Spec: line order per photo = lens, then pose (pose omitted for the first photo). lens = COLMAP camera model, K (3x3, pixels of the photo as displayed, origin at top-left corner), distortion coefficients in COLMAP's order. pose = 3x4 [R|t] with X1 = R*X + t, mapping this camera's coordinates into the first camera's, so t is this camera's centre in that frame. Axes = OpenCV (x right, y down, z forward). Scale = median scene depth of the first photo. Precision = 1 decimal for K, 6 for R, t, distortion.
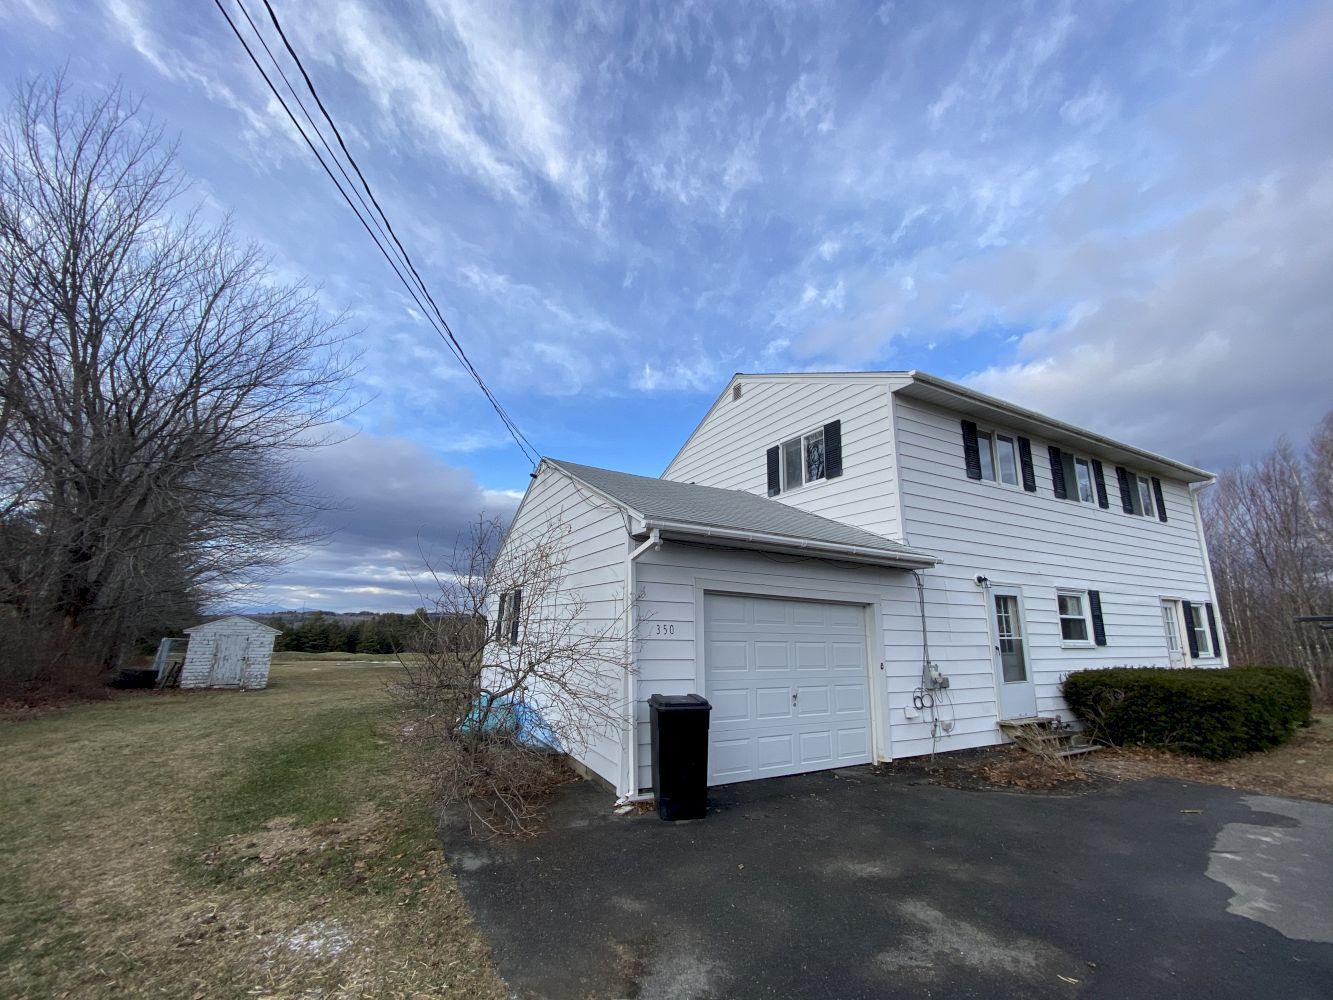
lens RADIAL K [[531.8, 0, 655.7], [0, 531.8, 504.3], [0, 0, 1]] dist [0.013828, -0.017192]
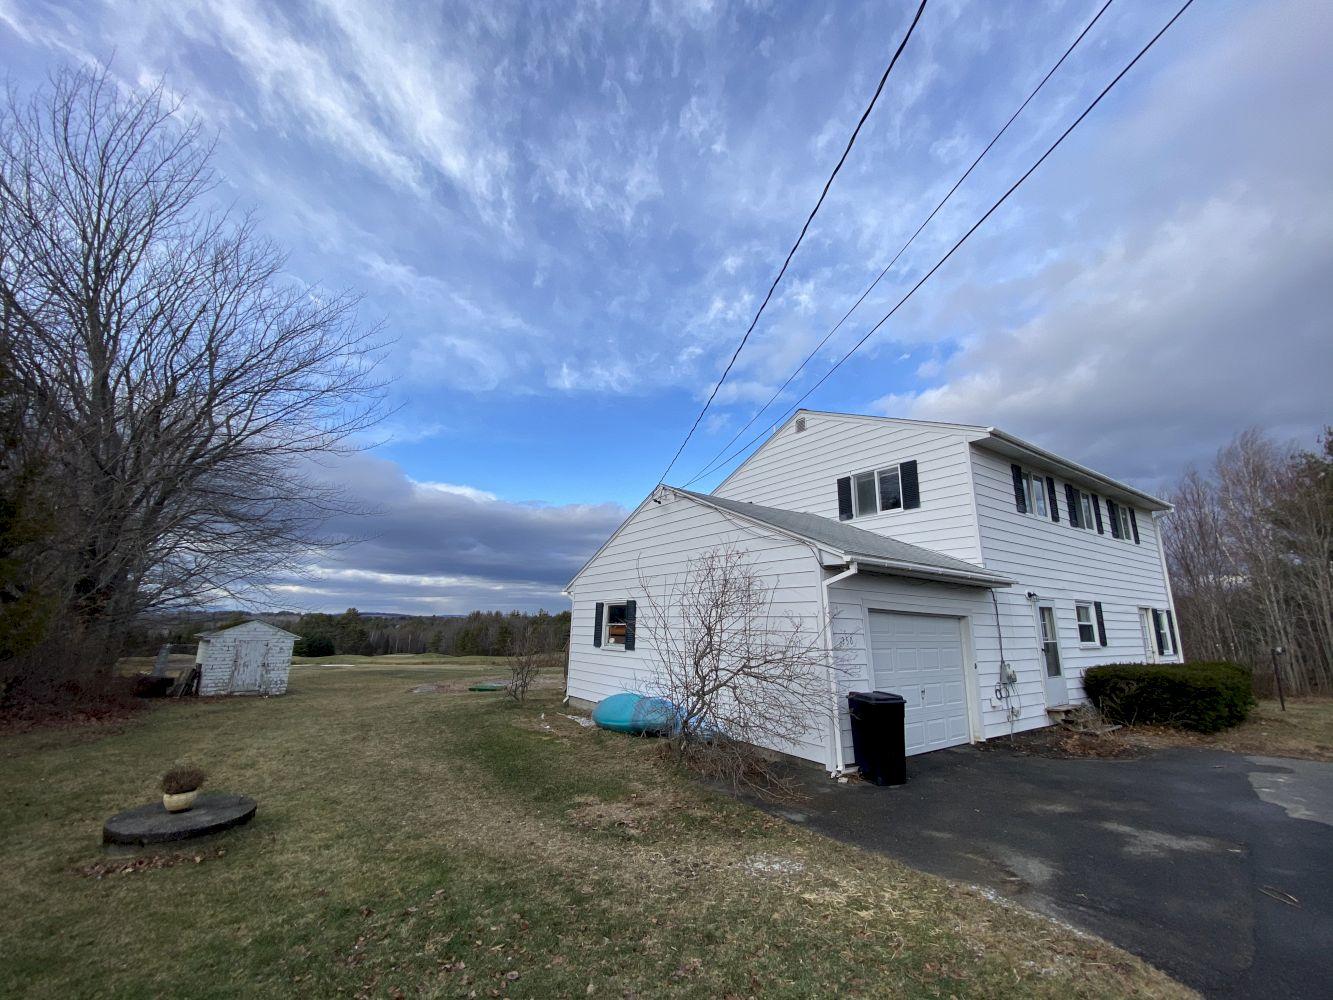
lens RADIAL K [[531.8, 0, 655.7], [0, 531.8, 504.3], [0, 0, 1]] dist [0.013828, -0.017192]
pose [[0.994195, 0.018956, 0.105910, -0.372618], [-0.019177, 0.999816, 0.001068, -0.051349], [-0.105870, -0.003093, 0.994375, -0.135280]]
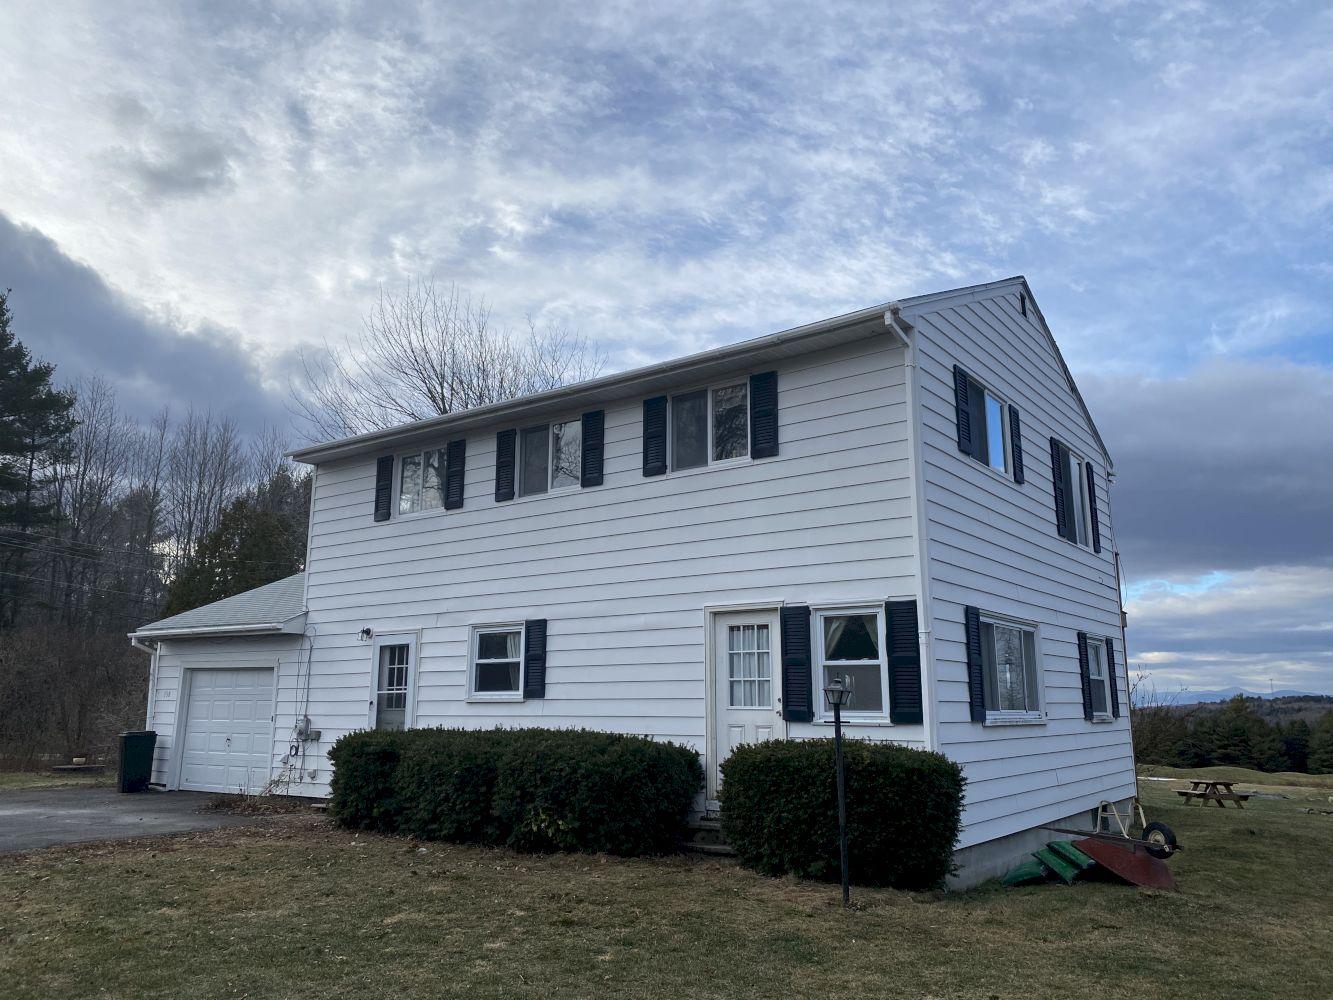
lens RADIAL K [[1010.8, 0, 666.5], [0, 1010.8, 500.0], [0, 0, 1]] dist [0.007610, 0.000810]
pose [[0.451602, -0.202354, -0.868970, 2.320228], [0.209253, 0.970798, -0.117318, 0.222453], [0.867334, -0.128853, 0.480758, 0.589358]]
